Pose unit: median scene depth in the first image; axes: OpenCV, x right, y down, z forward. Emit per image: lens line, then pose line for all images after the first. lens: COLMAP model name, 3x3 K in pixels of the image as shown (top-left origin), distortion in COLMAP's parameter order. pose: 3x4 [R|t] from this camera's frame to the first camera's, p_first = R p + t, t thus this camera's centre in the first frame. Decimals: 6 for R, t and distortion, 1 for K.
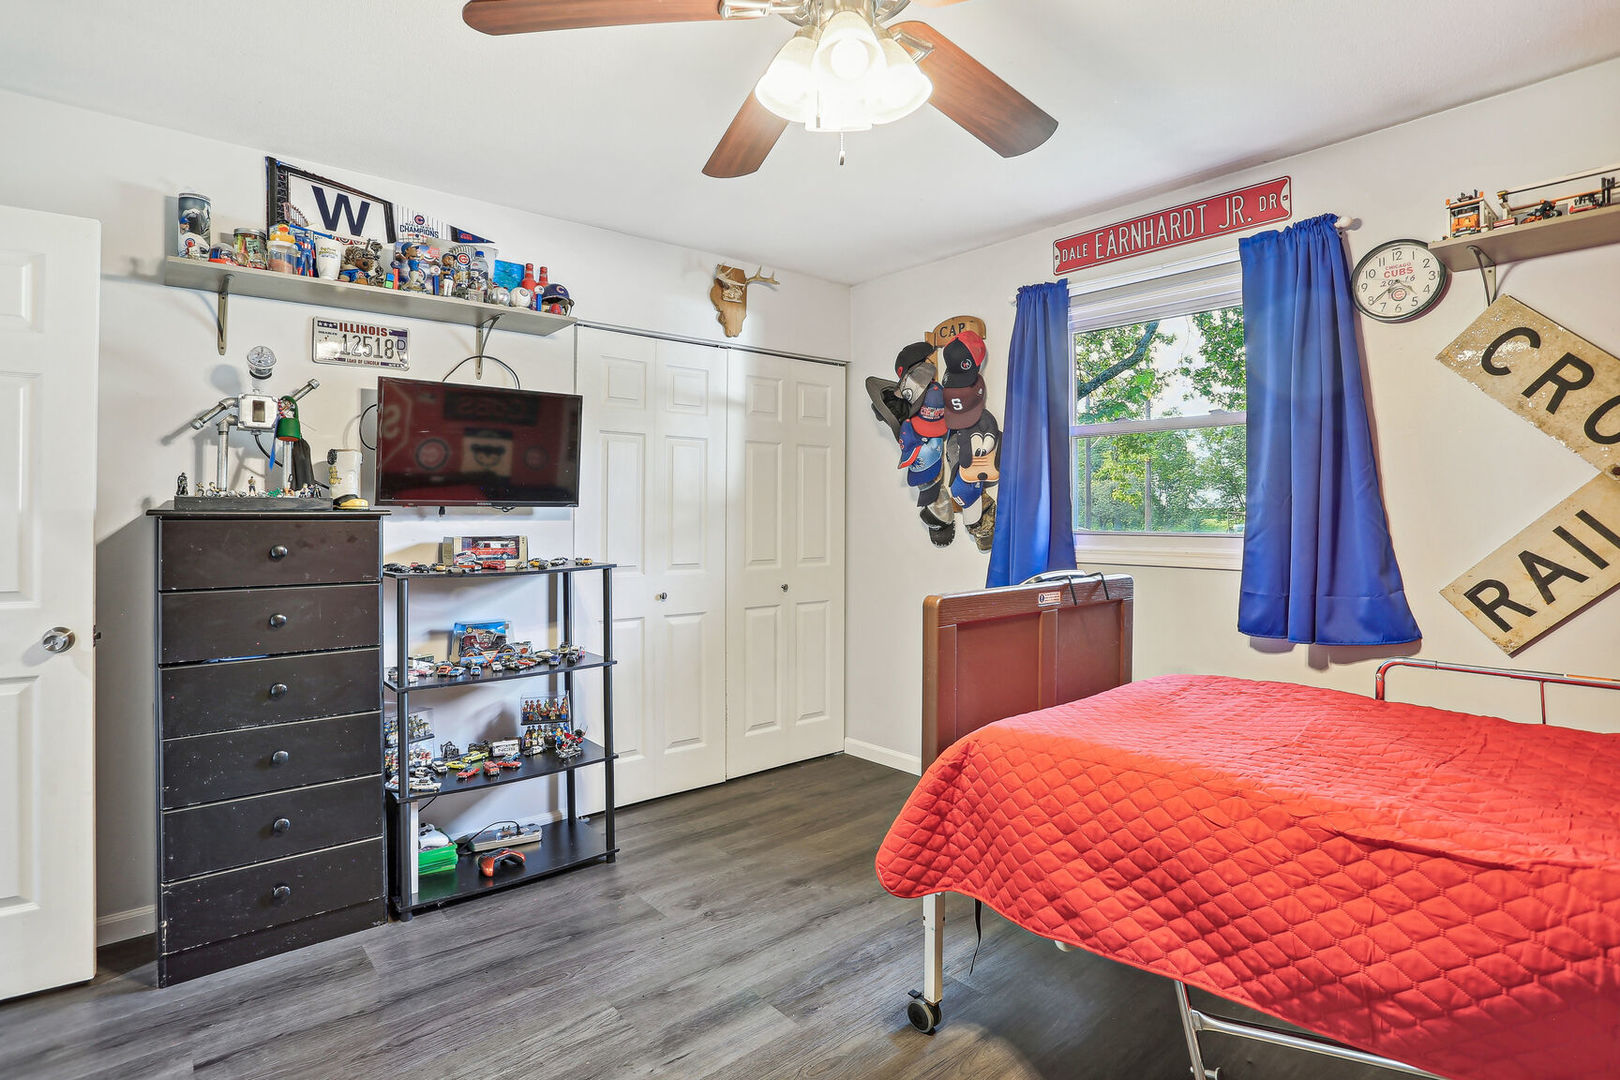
lens RADIAL K [[808.2, 0, 788.0], [0, 808.2, 509.8], [0, 0, 1]] dist [-0.064975, 0.024635]
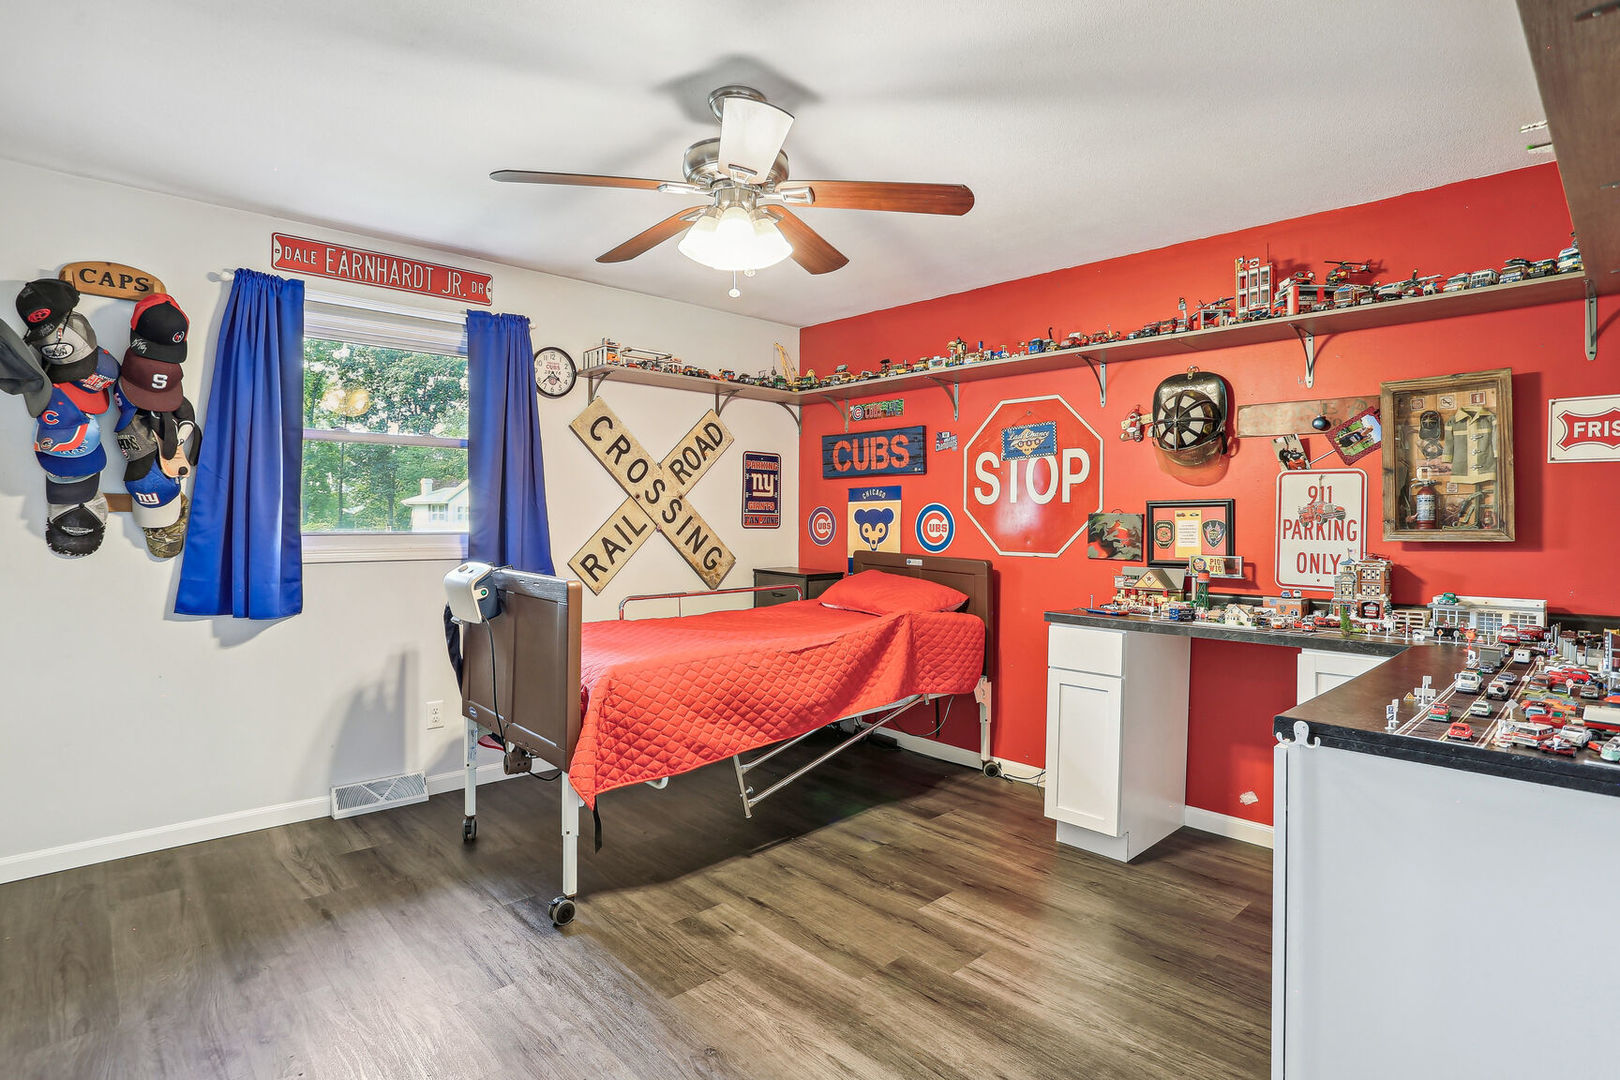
lens RADIAL K [[808.2, 0, 810.5], [0, 808.2, 537.8], [0, 0, 1]] dist [-0.064975, 0.024635]
pose [[-0.048509, -0.025539, 0.998496, -0.934599], [-0.012911, 0.999606, 0.024940, -0.000029], [-0.998739, -0.011682, -0.048820, 0.564036]]
